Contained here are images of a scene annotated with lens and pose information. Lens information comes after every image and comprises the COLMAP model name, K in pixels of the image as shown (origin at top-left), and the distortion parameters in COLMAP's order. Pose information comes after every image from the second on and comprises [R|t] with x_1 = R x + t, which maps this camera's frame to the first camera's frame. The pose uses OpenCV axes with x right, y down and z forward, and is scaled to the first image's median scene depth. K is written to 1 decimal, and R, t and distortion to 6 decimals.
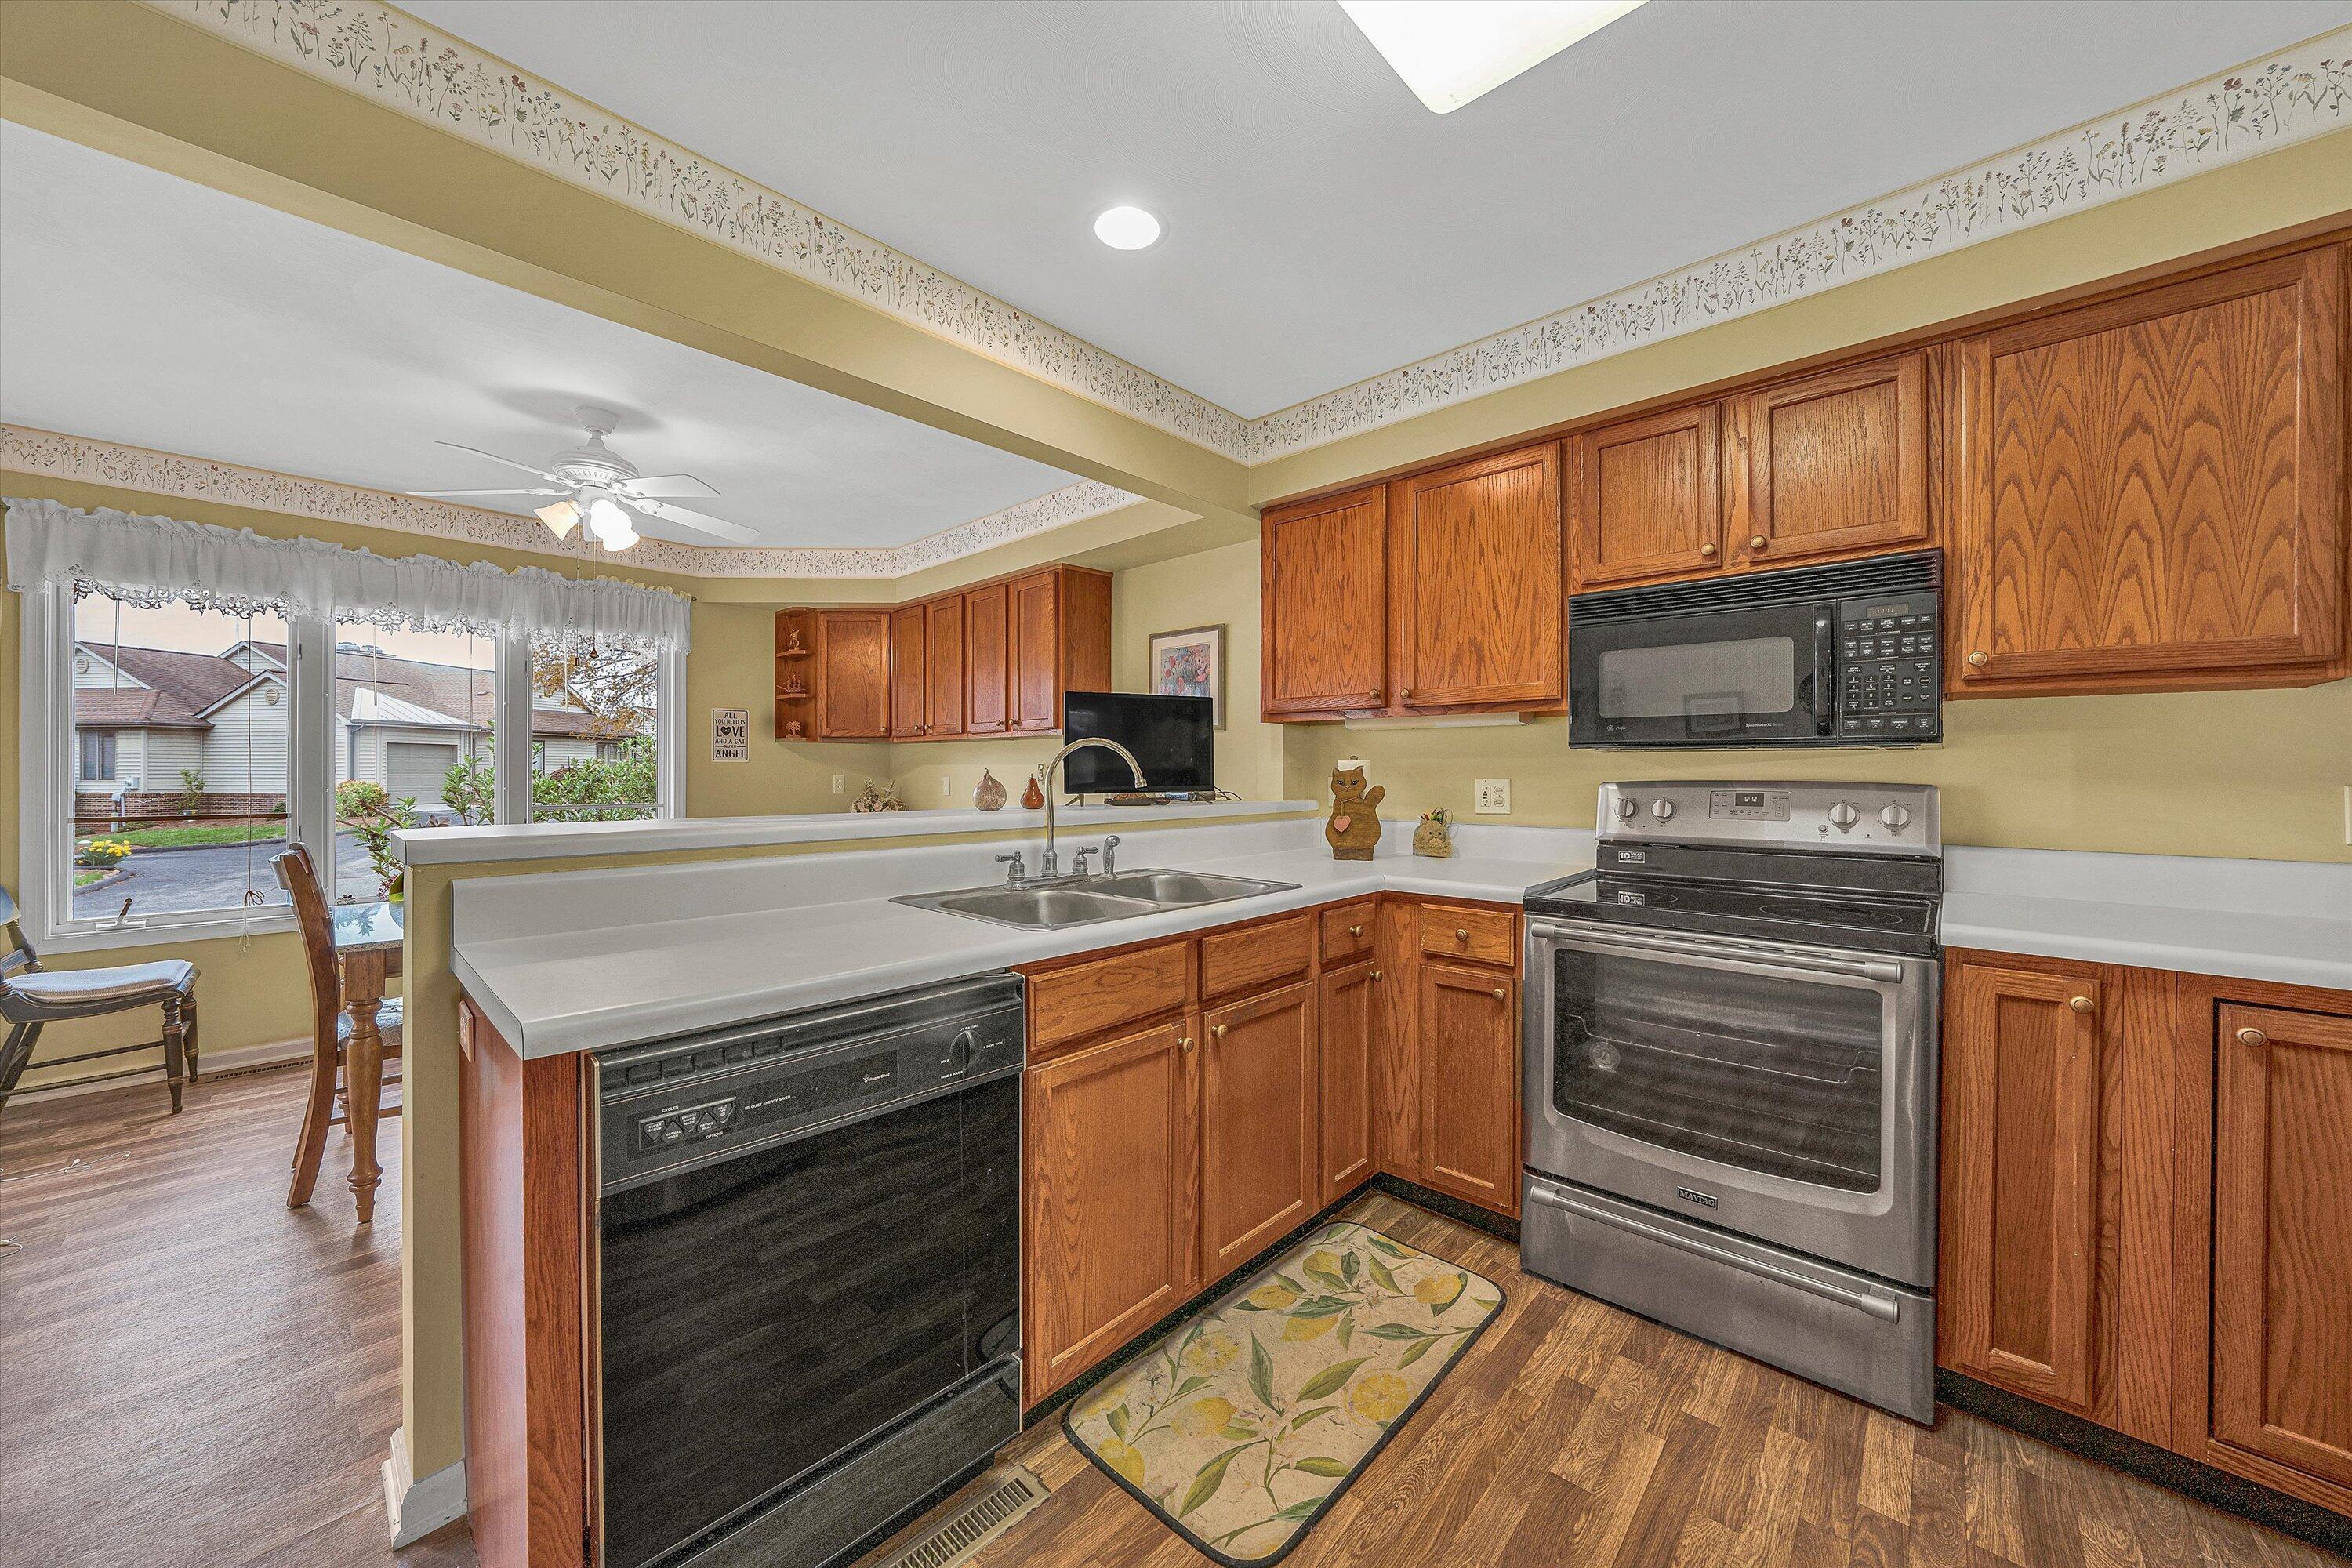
lens RADIAL K [[843.1, 0, 1169.7], [0, 843.1, 775.6], [0, 0, 1]] dist [-0.000220, 0.001638]
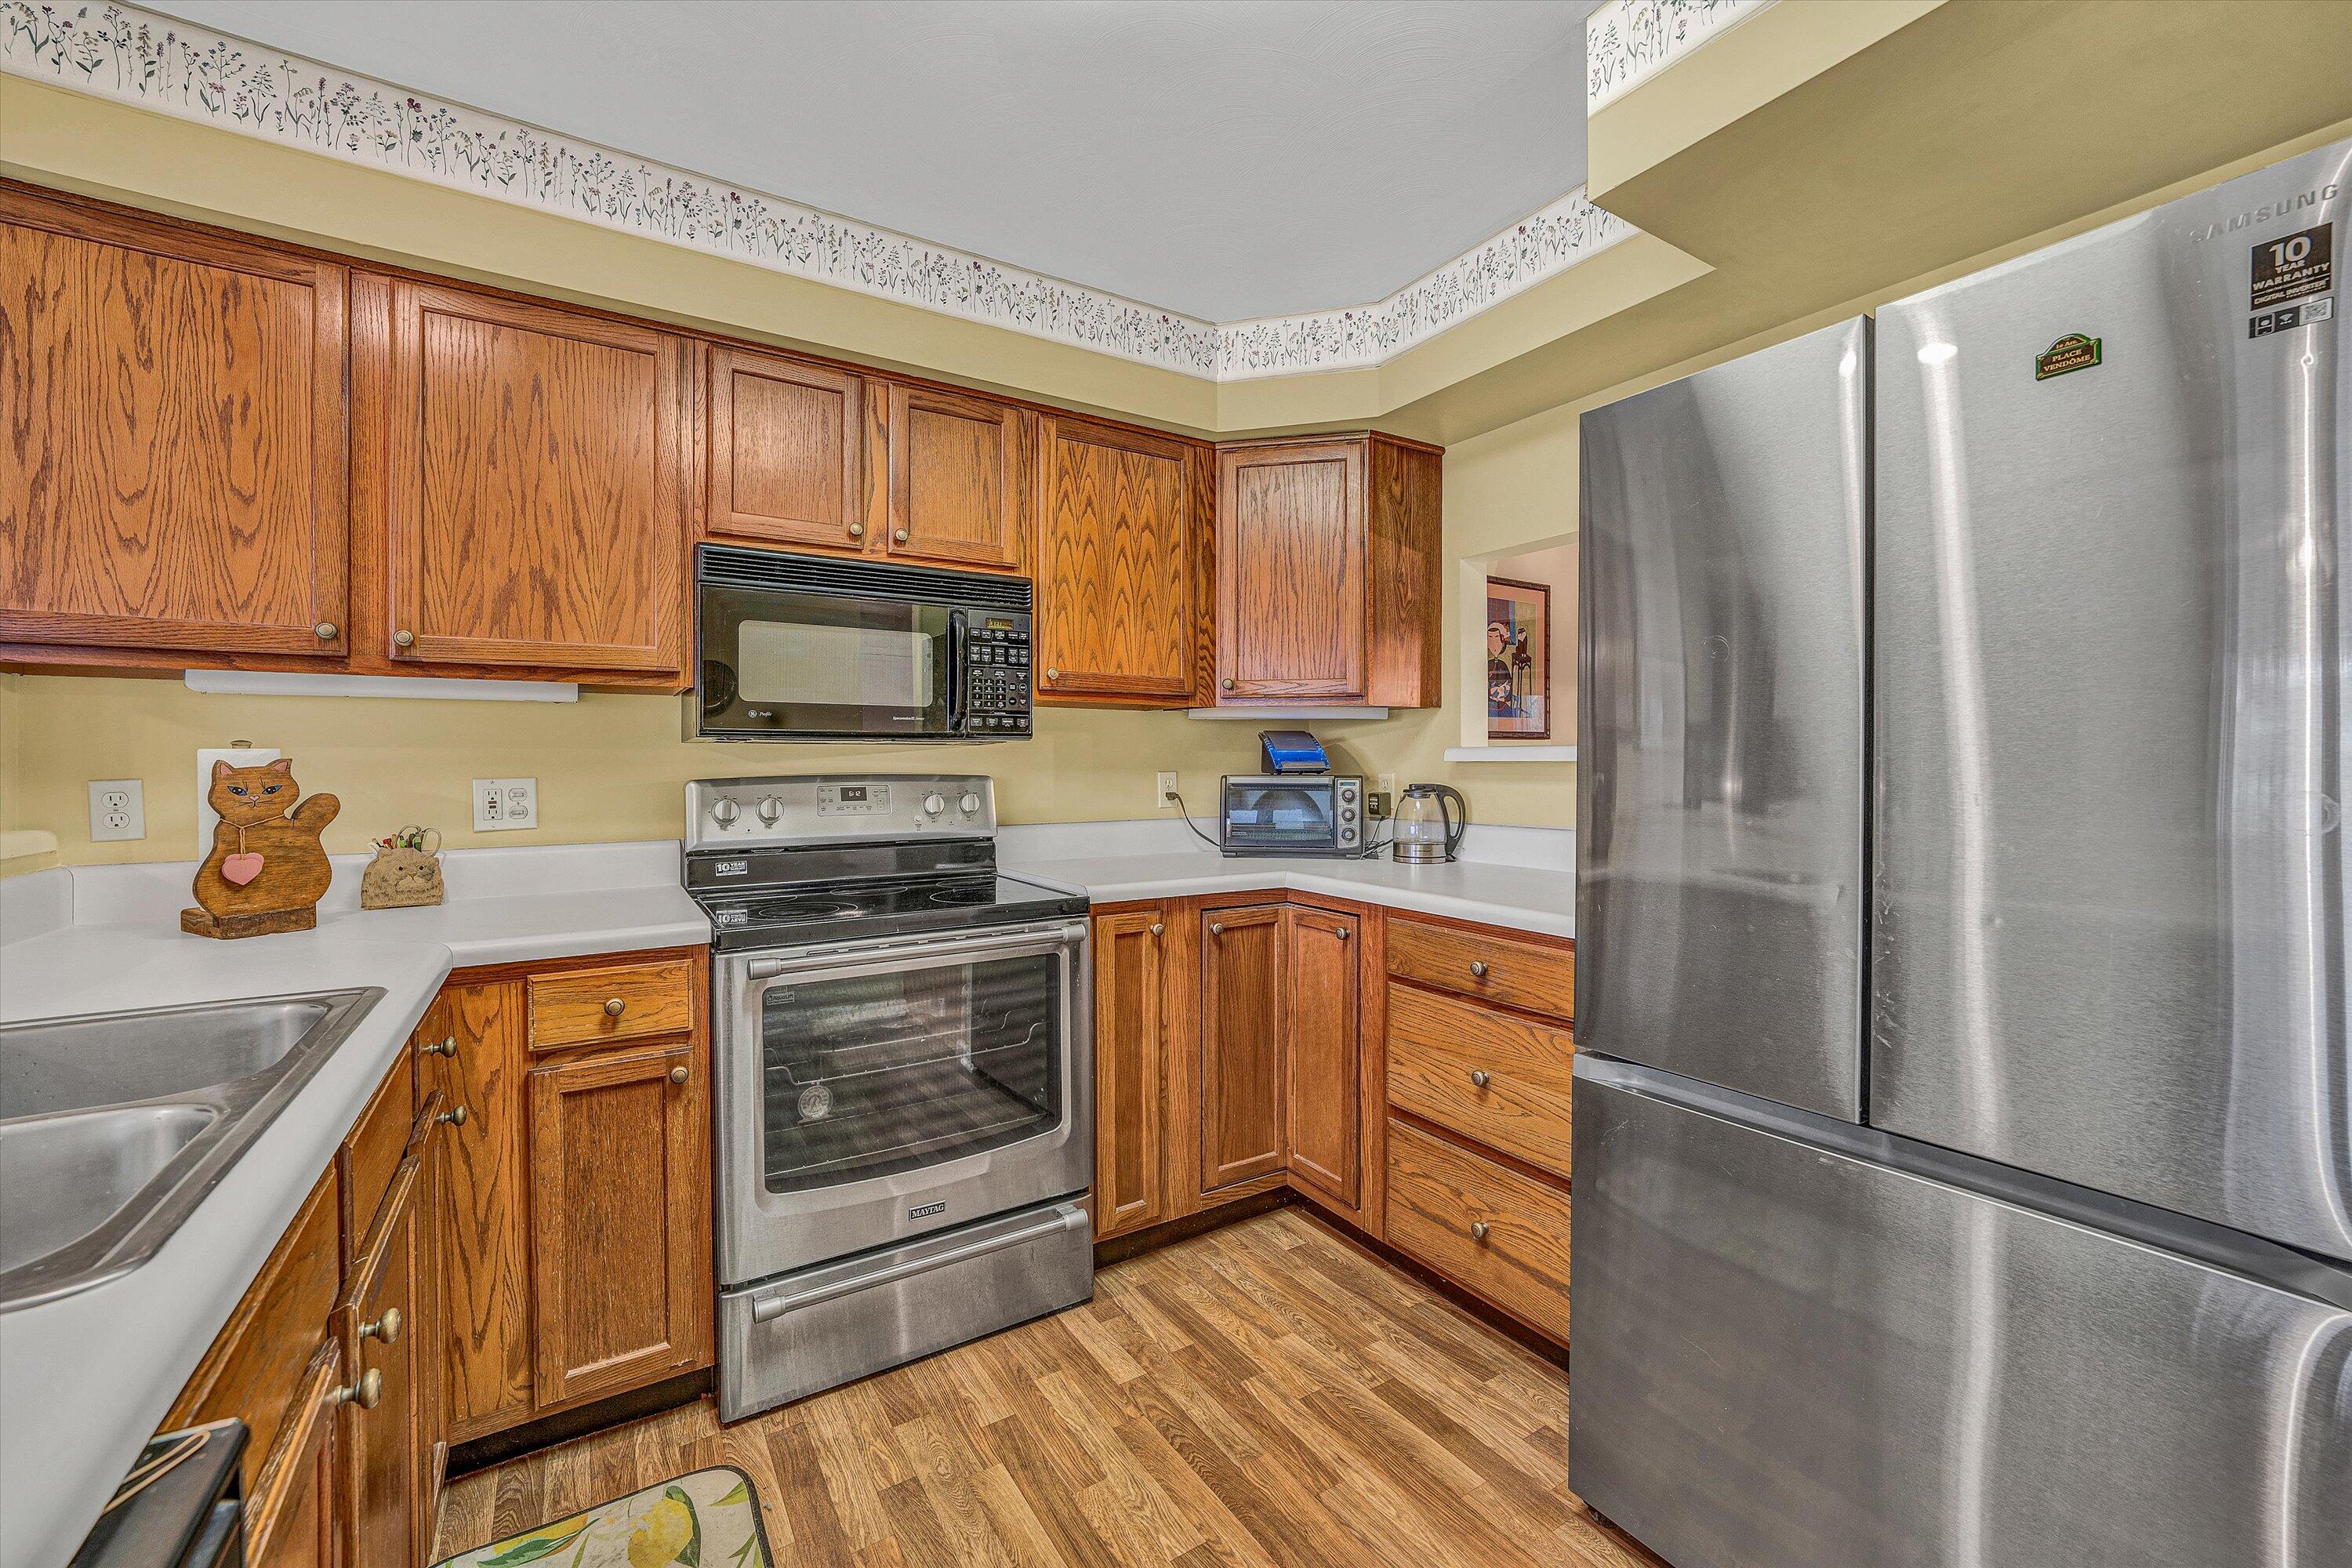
lens RADIAL K [[944.6, 0, 1167.6], [0, 944.6, 767.4], [0, 0, 1]] dist [-0.002217, 0.000078]
pose [[0.257918, -0.004724, 0.966155, -0.261116], [0.011993, 0.999927, 0.001687, 0.000068], [-0.966092, 0.011152, 0.257956, 0.353634]]
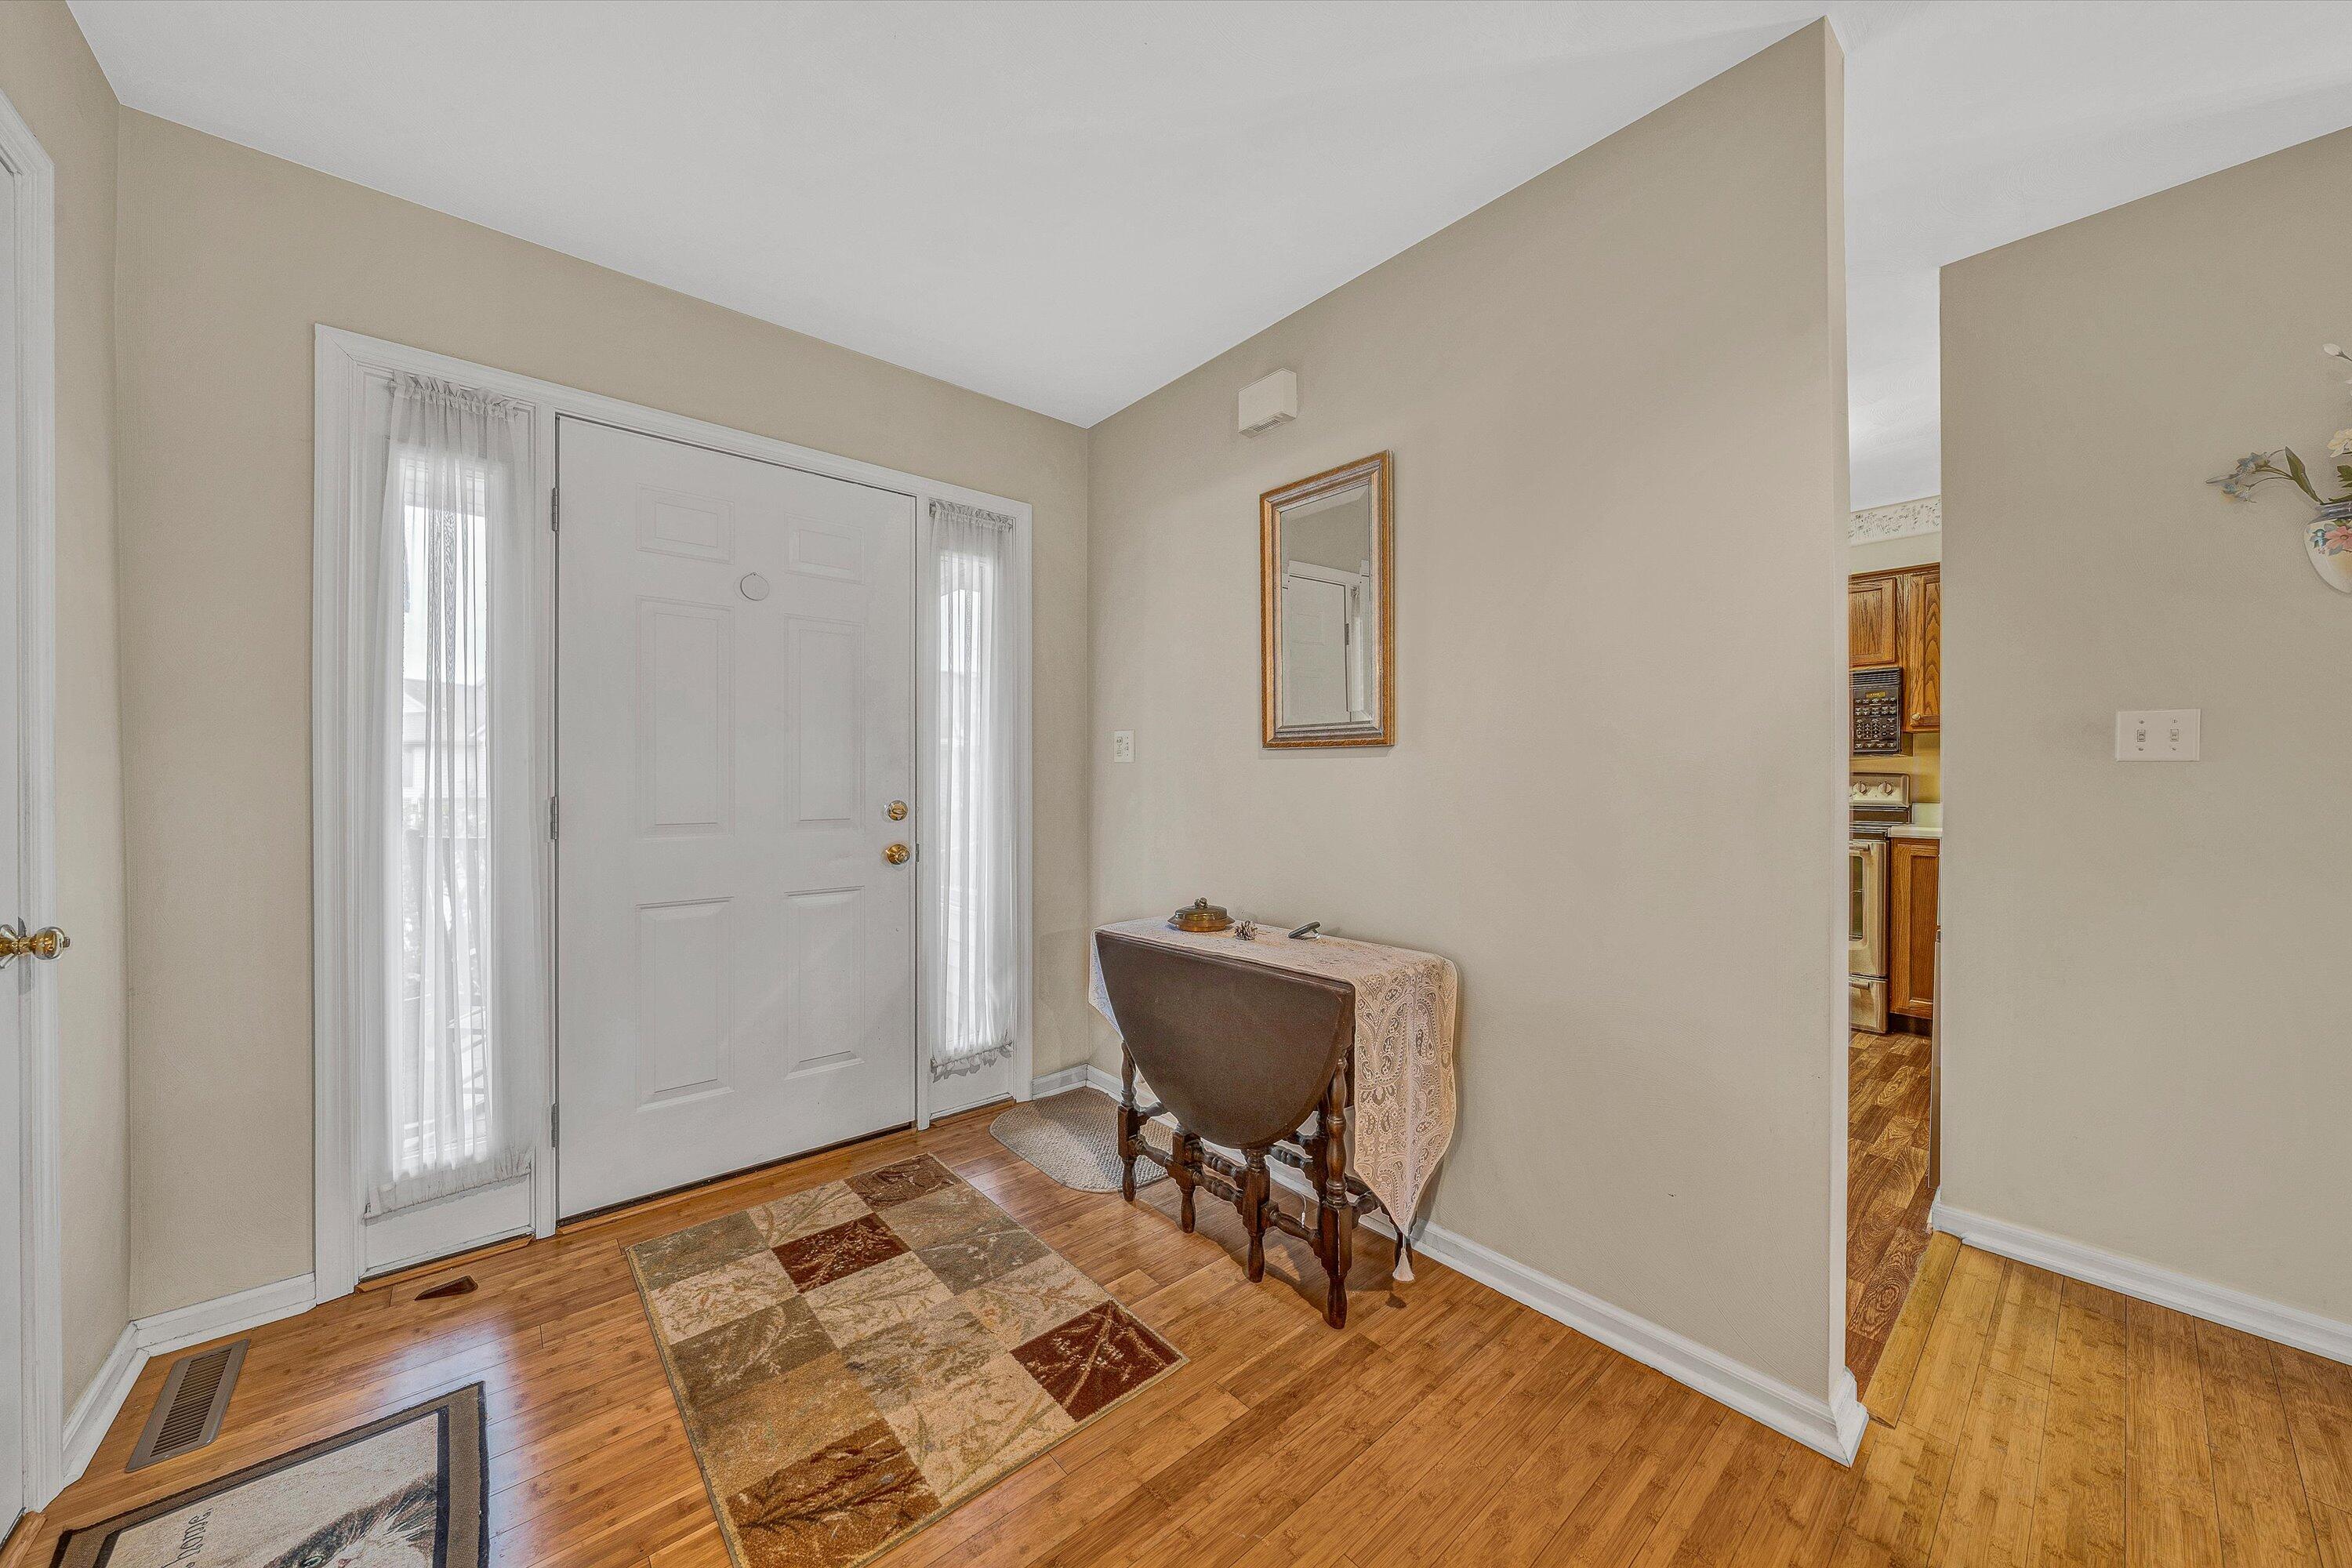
lens RADIAL K [[843.1, 0, 1169.7], [0, 843.1, 775.6], [0, 0, 1]] dist [-0.000220, 0.001638]
pose [[0.995581, -0.000472, -0.093910, -0.619659], [-0.000132, 0.999979, -0.006424, 0.026256], [0.093911, 0.006408, 0.995560, -1.083360]]
